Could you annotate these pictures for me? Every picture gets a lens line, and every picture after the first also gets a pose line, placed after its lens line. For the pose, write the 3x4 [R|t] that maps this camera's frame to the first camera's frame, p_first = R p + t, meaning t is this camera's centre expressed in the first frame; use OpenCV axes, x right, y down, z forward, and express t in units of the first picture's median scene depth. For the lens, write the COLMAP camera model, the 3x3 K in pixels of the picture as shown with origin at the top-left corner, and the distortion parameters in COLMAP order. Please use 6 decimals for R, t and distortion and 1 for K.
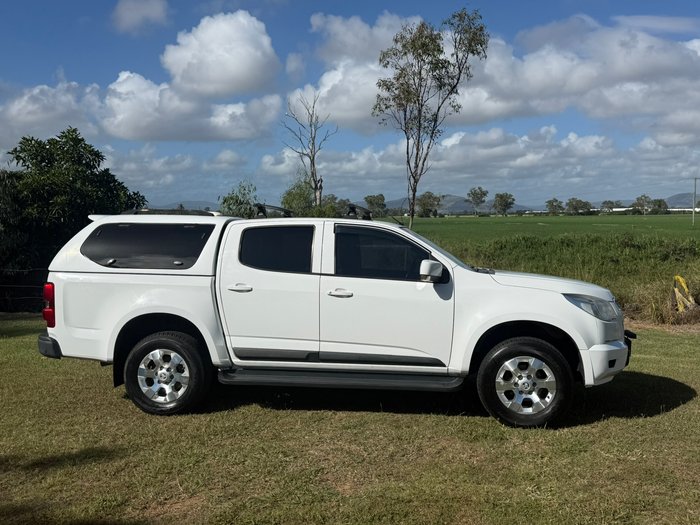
lens RADIAL K [[723.4, 0, 347.9], [0, 723.4, 263.3], [0, 0, 1]] dist [0.061853, 0.000000]
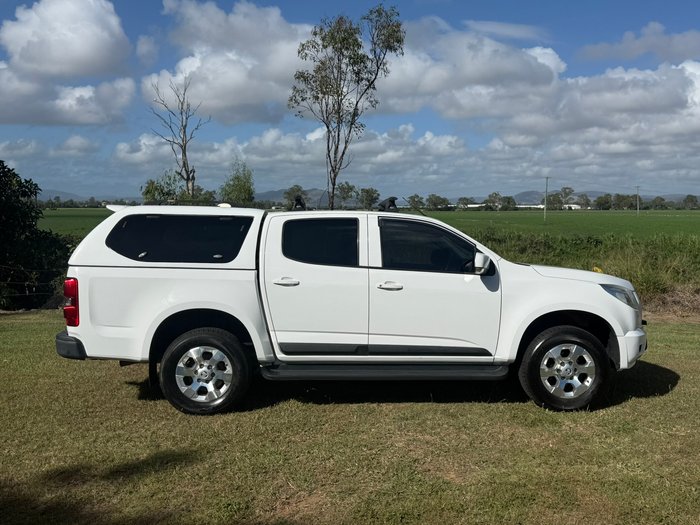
lens RADIAL K [[724.0, 0, 356.4], [0, 724.0, 269.9], [0, 0, 1]] dist [0.072349, 0.000000]
pose [[0.979530, -0.005900, 0.201212, -0.248338], [0.002270, 0.999831, 0.018266, 0.000294], [-0.201285, -0.017435, 0.979378, 0.022754]]
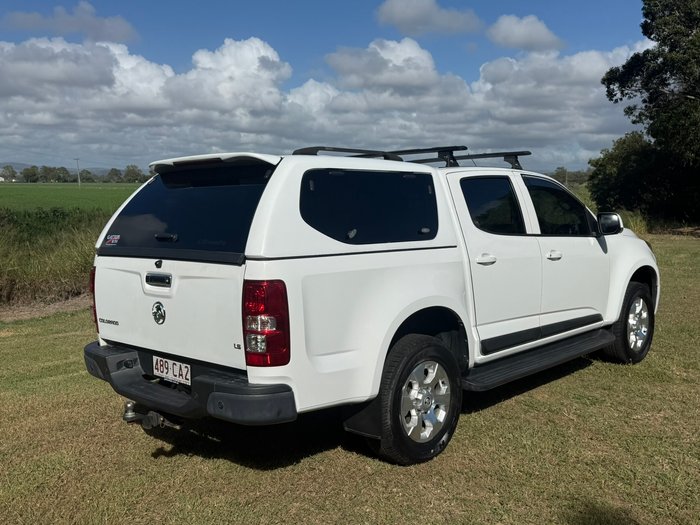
lens RADIAL K [[720.3, 0, 350.8], [0, 720.3, 257.8], [0, 0, 1]] dist [-0.015703, 0.000000]
pose [[0.562557, -0.077031, 0.823162, -0.820621], [0.047825, 0.997015, 0.060616, -0.018893], [-0.825374, 0.005268, 0.564561, 0.684960]]
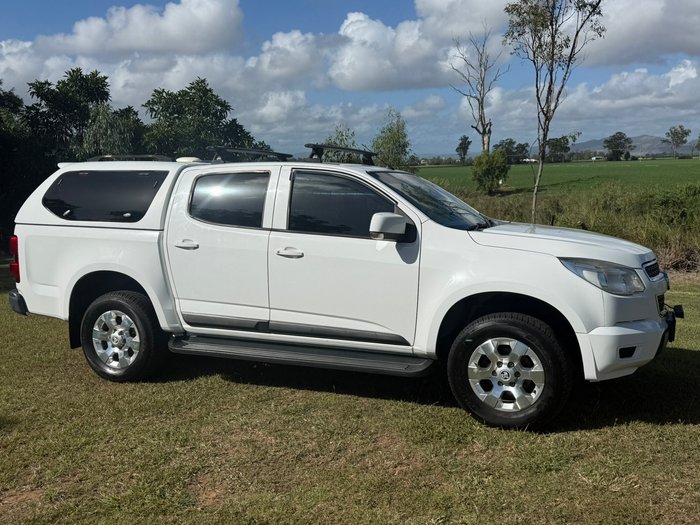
lens RADIAL K [[717.8, 0, 338.6], [0, 717.8, 274.7], [0, 0, 1]] dist [0.058792, 0.000000]
pose [[0.965874, 0.022108, -0.258067, 0.247522], [0.000563, 0.996169, 0.087447, -0.005384], [0.259011, -0.084608, 0.962161, 0.207245]]
